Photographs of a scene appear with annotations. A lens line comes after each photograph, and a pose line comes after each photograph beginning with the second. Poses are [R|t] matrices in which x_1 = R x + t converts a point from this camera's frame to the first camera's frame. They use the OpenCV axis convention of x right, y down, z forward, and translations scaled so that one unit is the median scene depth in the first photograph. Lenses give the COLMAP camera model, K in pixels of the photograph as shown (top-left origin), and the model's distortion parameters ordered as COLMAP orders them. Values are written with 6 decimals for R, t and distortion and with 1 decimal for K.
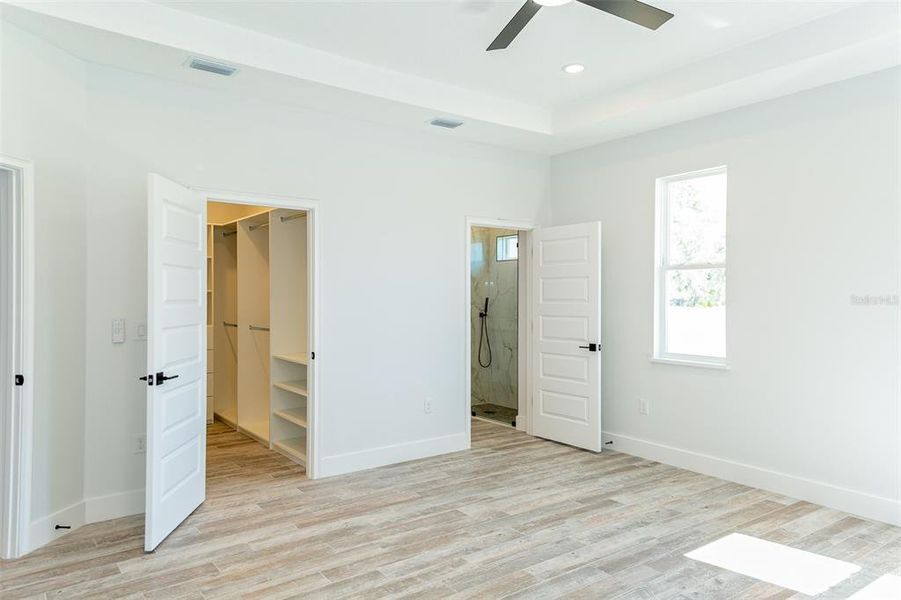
lens RADIAL K [[618.9, 0, 457.5], [0, 618.9, 293.1], [0, 0, 1]] dist [0.055782, 0.001581]
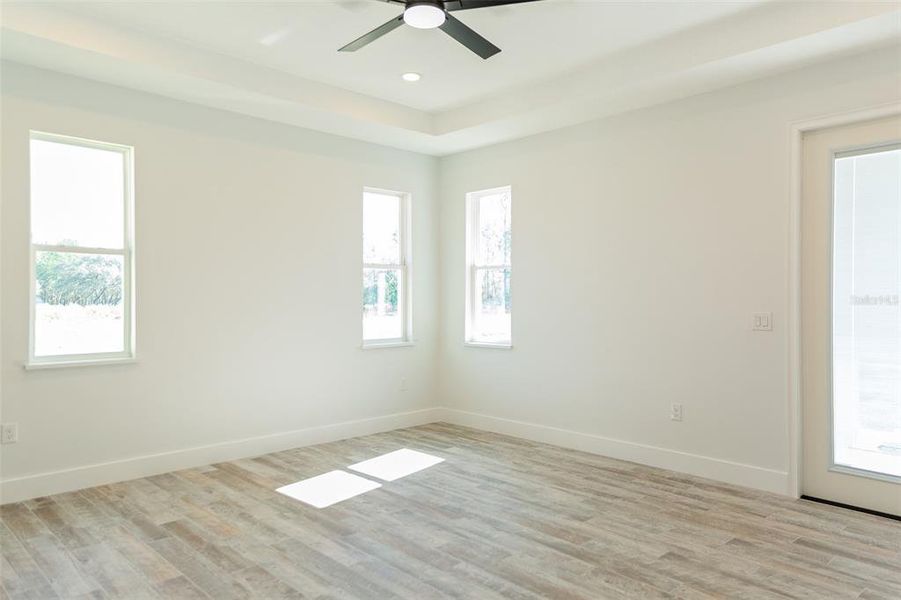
lens RADIAL K [[618.9, 0, 456.8], [0, 618.9, 304.0], [0, 0, 1]] dist [0.055782, 0.001581]
pose [[-0.134100, -0.012117, 0.990894, -0.700592], [-0.010351, 0.999888, 0.010826, 0.019395], [-0.990914, -0.008805, -0.134210, 0.773791]]
